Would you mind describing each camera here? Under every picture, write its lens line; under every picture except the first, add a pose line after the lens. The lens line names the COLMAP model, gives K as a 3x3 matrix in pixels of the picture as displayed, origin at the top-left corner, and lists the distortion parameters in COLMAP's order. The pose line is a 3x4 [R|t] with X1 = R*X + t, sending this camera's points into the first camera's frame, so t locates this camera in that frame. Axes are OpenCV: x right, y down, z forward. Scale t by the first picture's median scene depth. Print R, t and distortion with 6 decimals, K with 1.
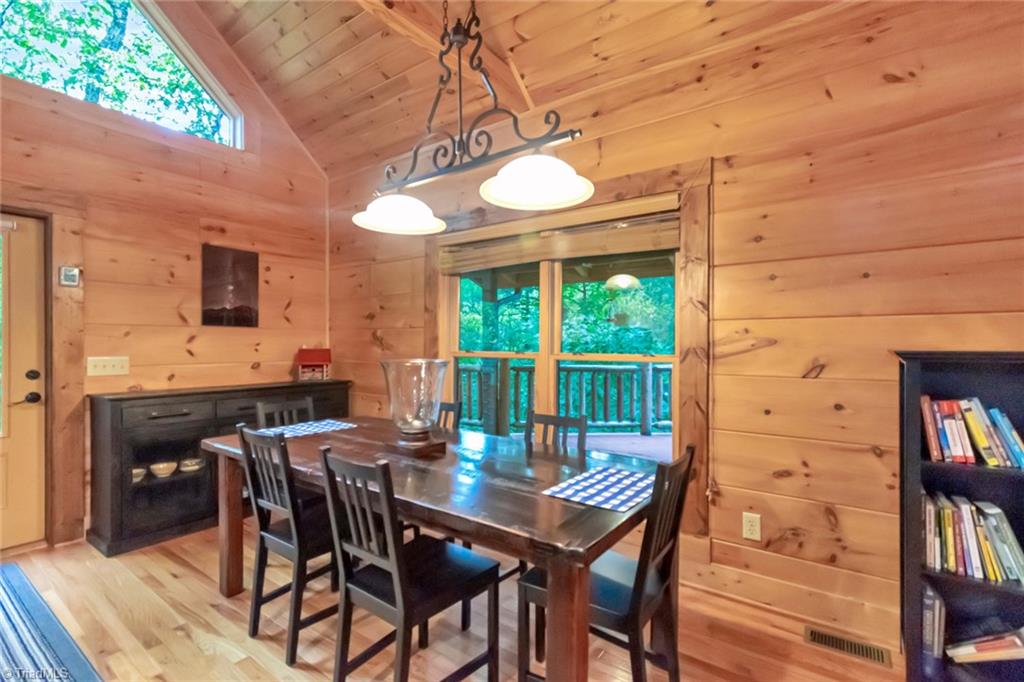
lens RADIAL K [[470.6, 0, 512.9], [0, 470.6, 342.5], [0, 0, 1]] dist [0.001909, -0.000893]
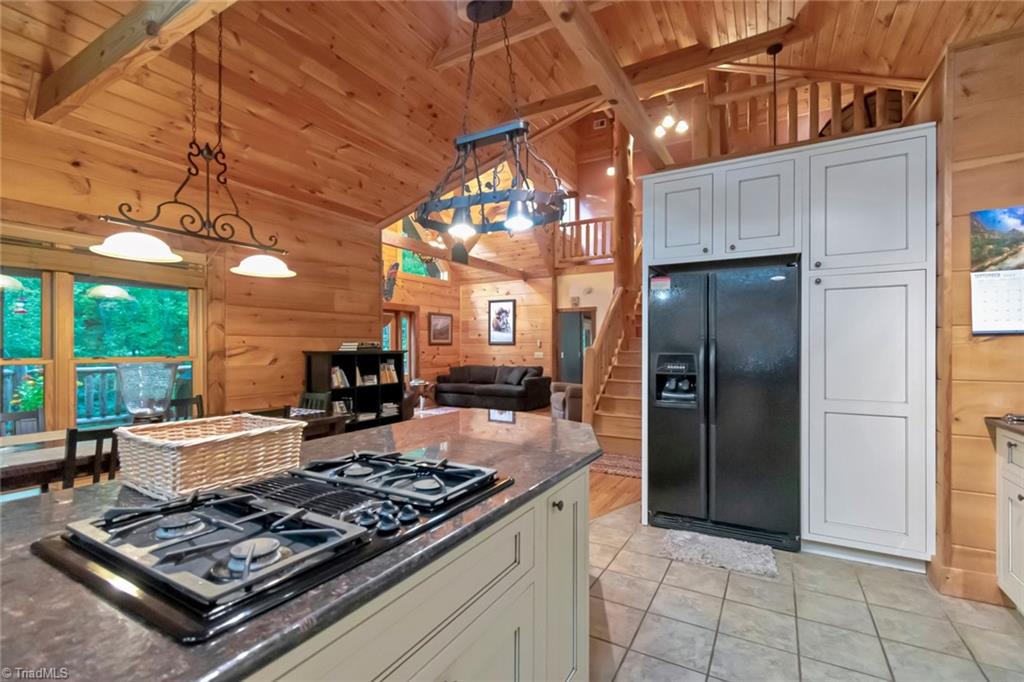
lens RADIAL K [[470.6, 0, 509.9], [0, 470.6, 349.2], [0, 0, 1]] dist [0.001909, -0.000893]
pose [[-0.090673, -0.003388, 0.995875, -1.731421], [-0.002329, 0.999992, 0.003190, -0.005744], [-0.995878, -0.002030, -0.090680, 0.133486]]
